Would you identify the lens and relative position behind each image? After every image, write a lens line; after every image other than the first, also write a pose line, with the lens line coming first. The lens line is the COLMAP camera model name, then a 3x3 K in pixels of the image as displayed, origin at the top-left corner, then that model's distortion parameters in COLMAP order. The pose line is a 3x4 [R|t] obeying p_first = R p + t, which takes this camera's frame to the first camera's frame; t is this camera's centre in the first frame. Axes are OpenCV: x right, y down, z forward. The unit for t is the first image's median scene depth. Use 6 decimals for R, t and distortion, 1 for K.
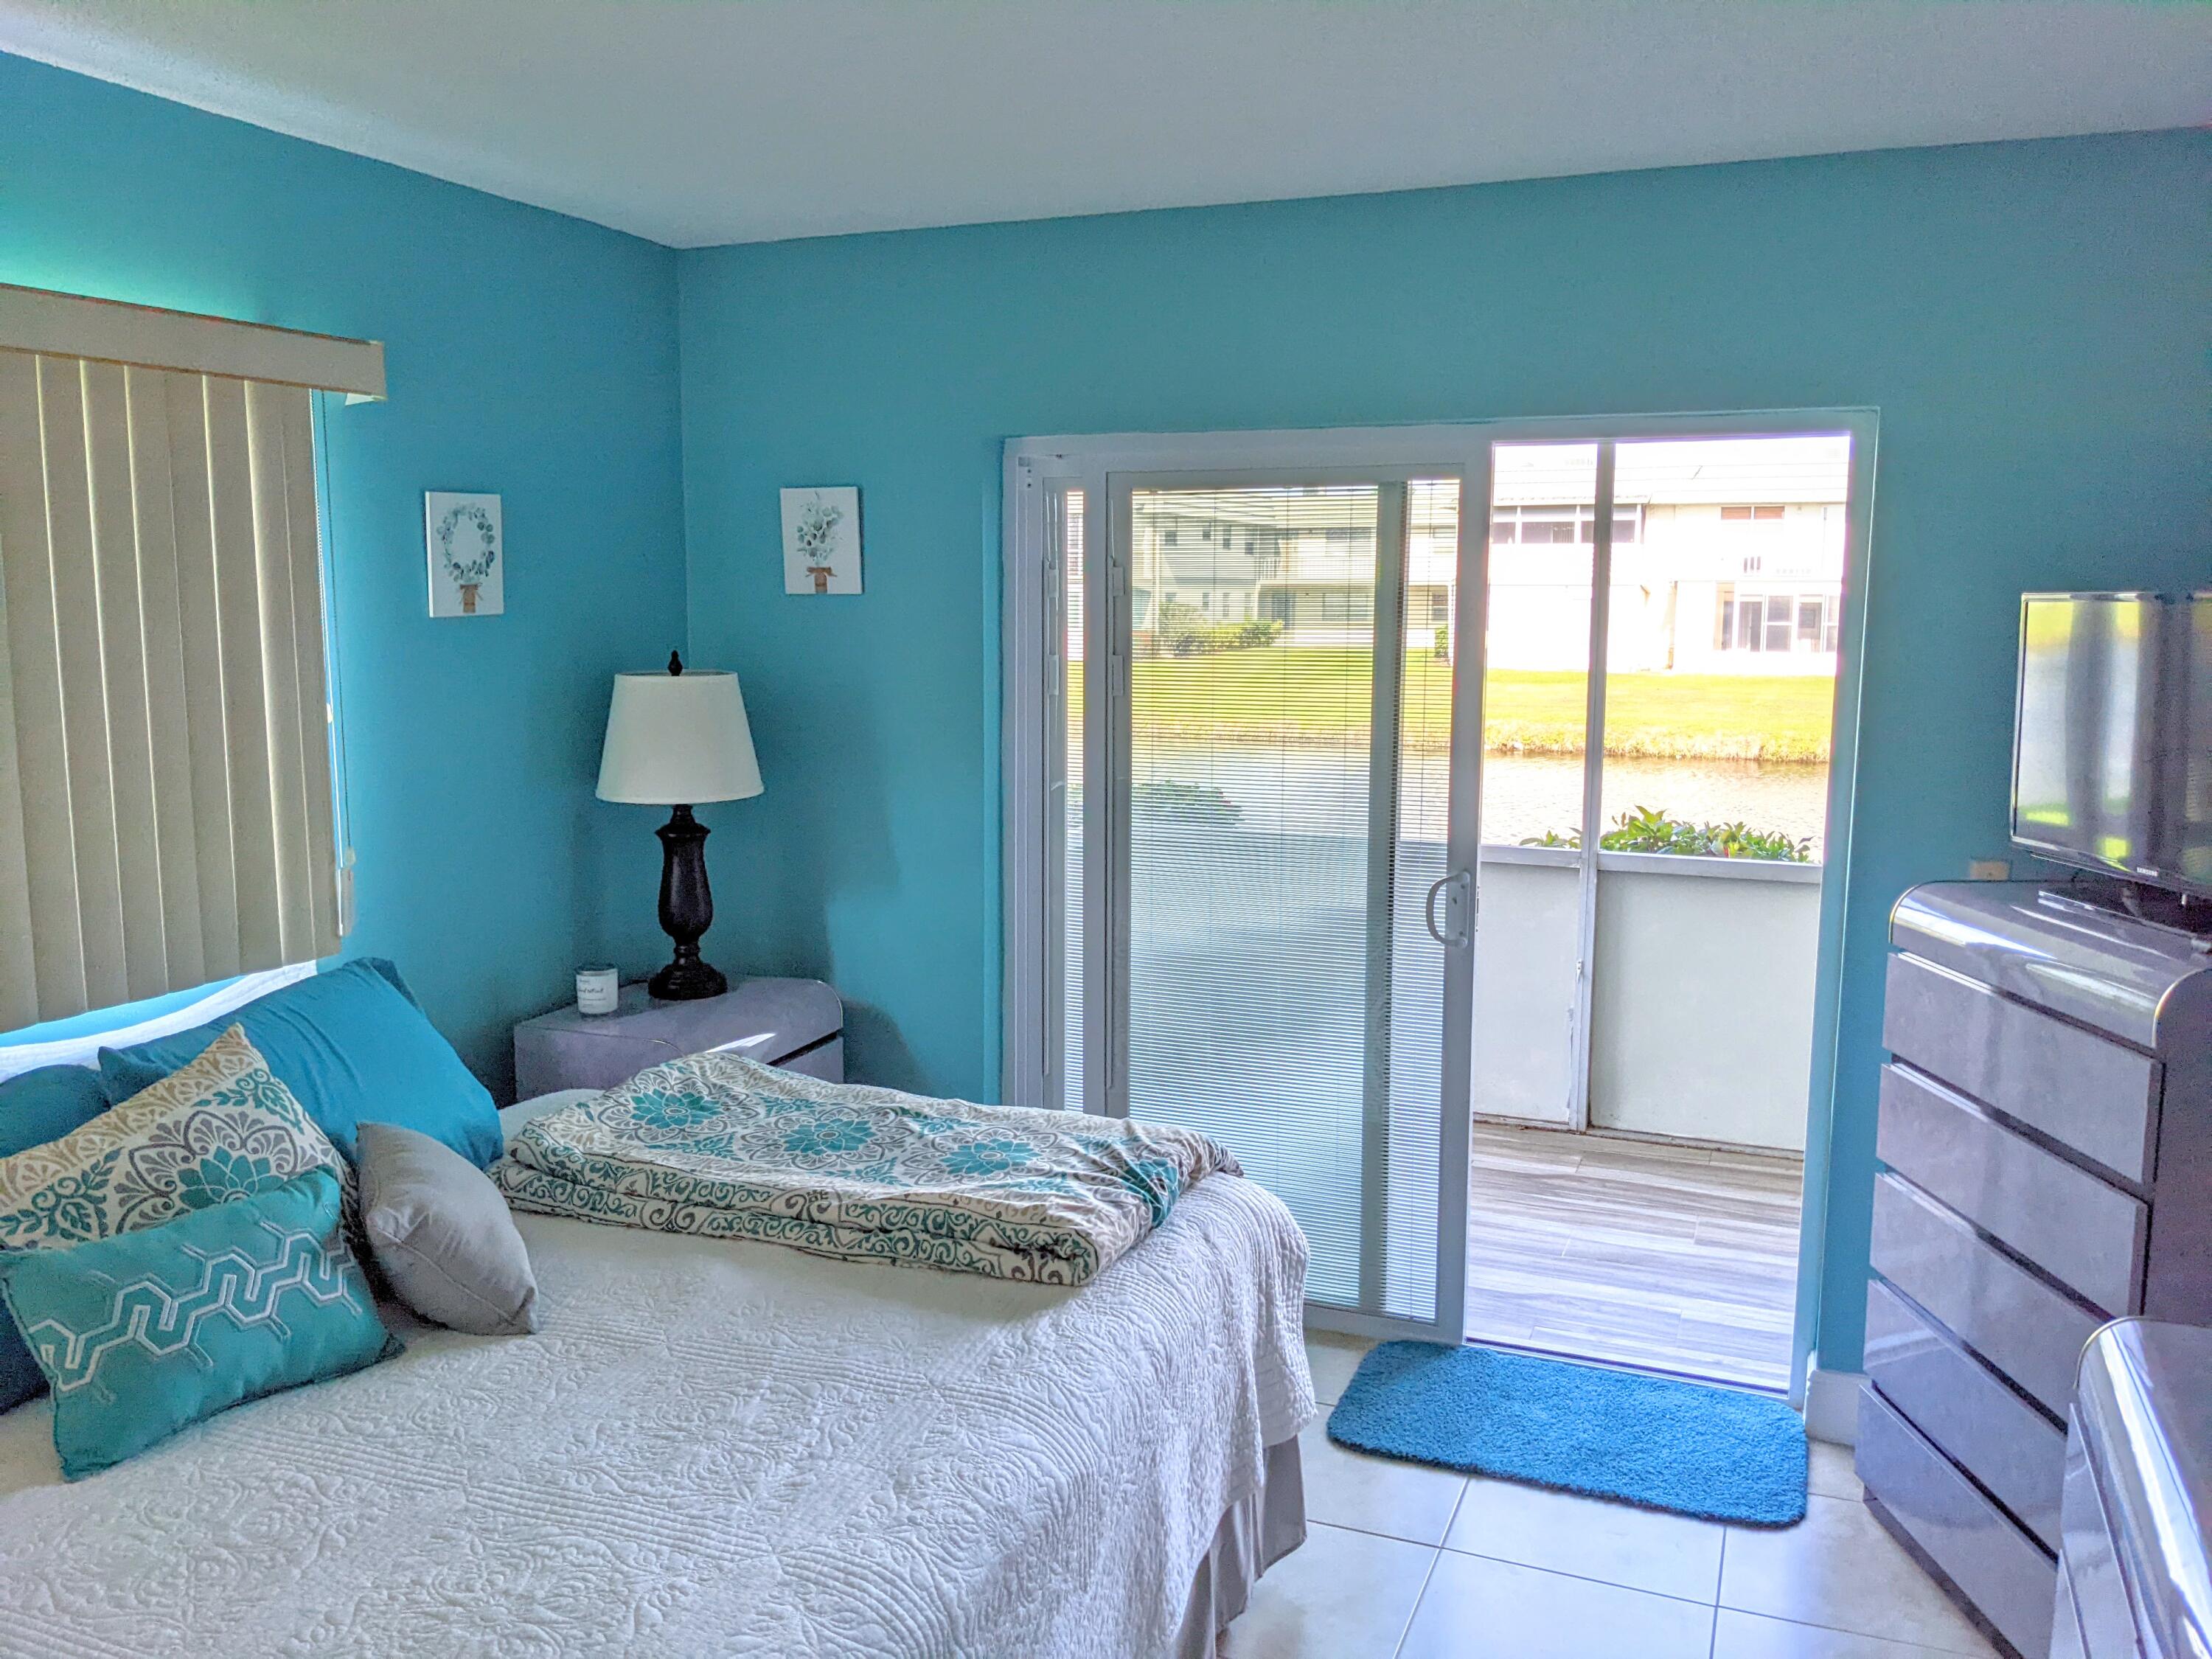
lens RADIAL K [[1755.6, 0, 1099.5], [0, 1755.6, 828.3], [0, 0, 1]] dist [0.054893, -0.104661]
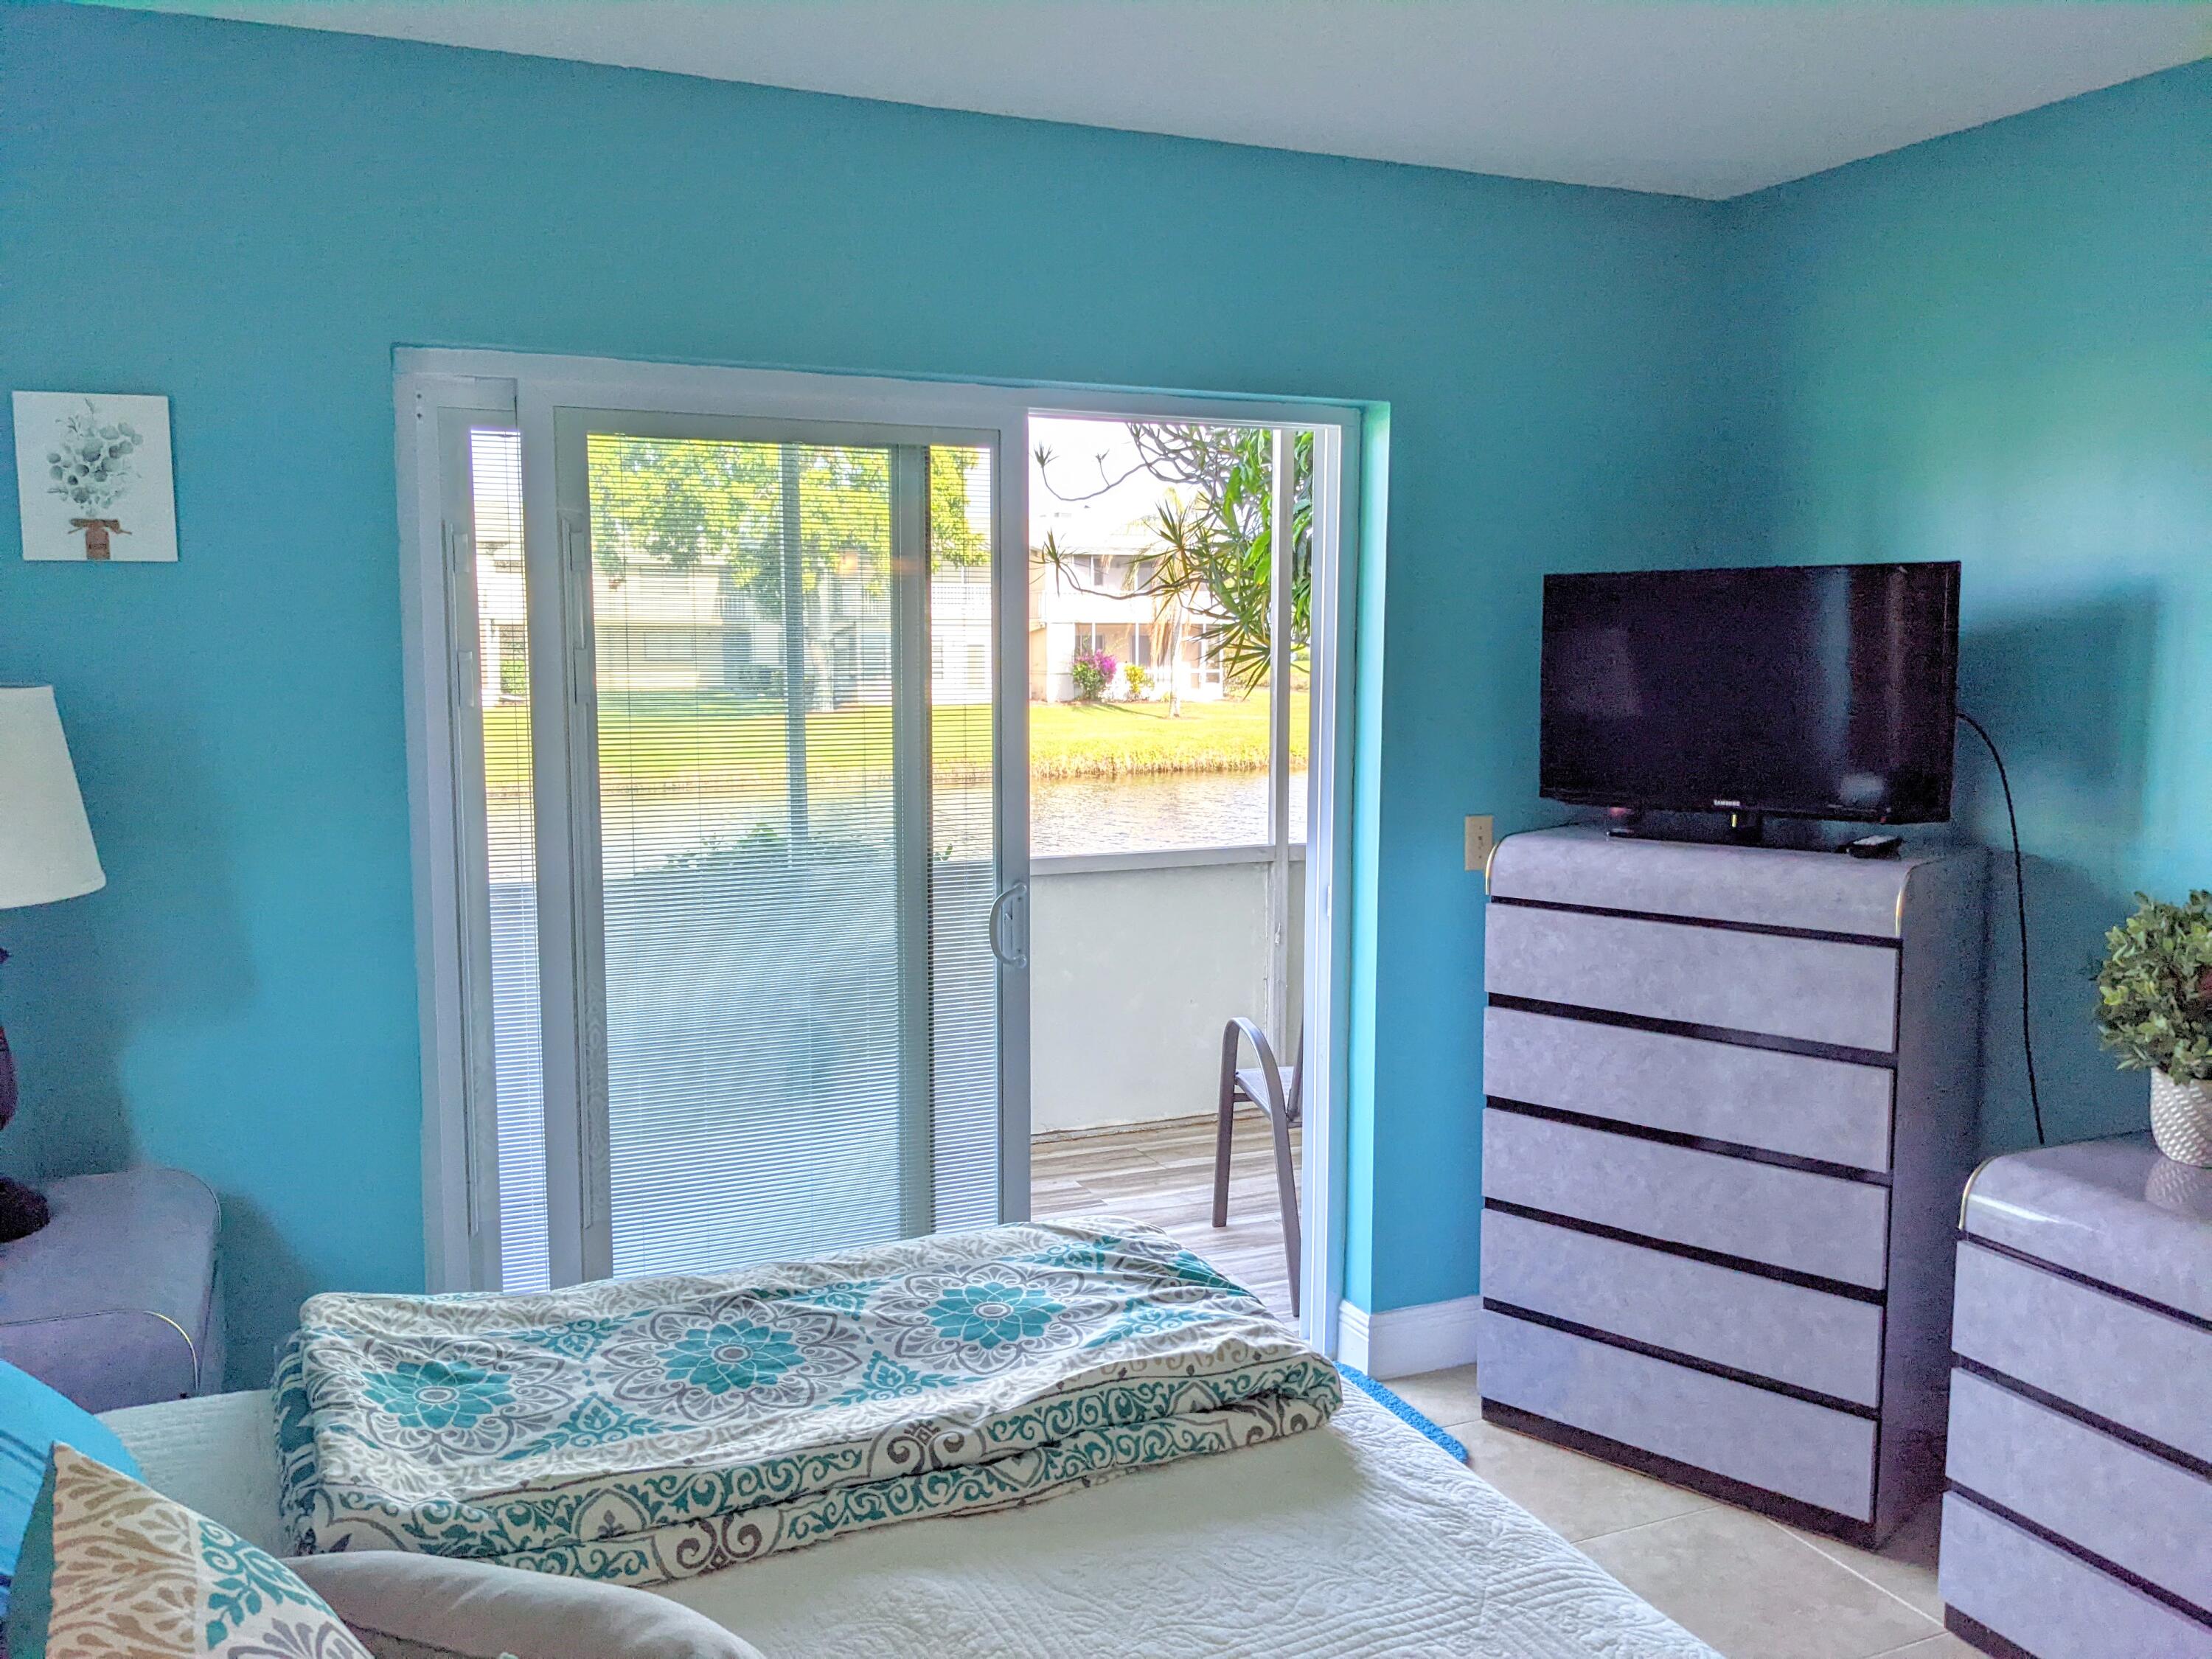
lens RADIAL K [[1755.6, 0, 1098.1], [0, 1755.6, 834.3], [0, 0, 1]] dist [0.054893, -0.104661]
pose [[0.700384, -0.081952, 0.709046, -0.547426], [0.094459, 0.995292, 0.021731, -0.022925], [-0.707489, 0.051755, 0.704827, 0.454321]]
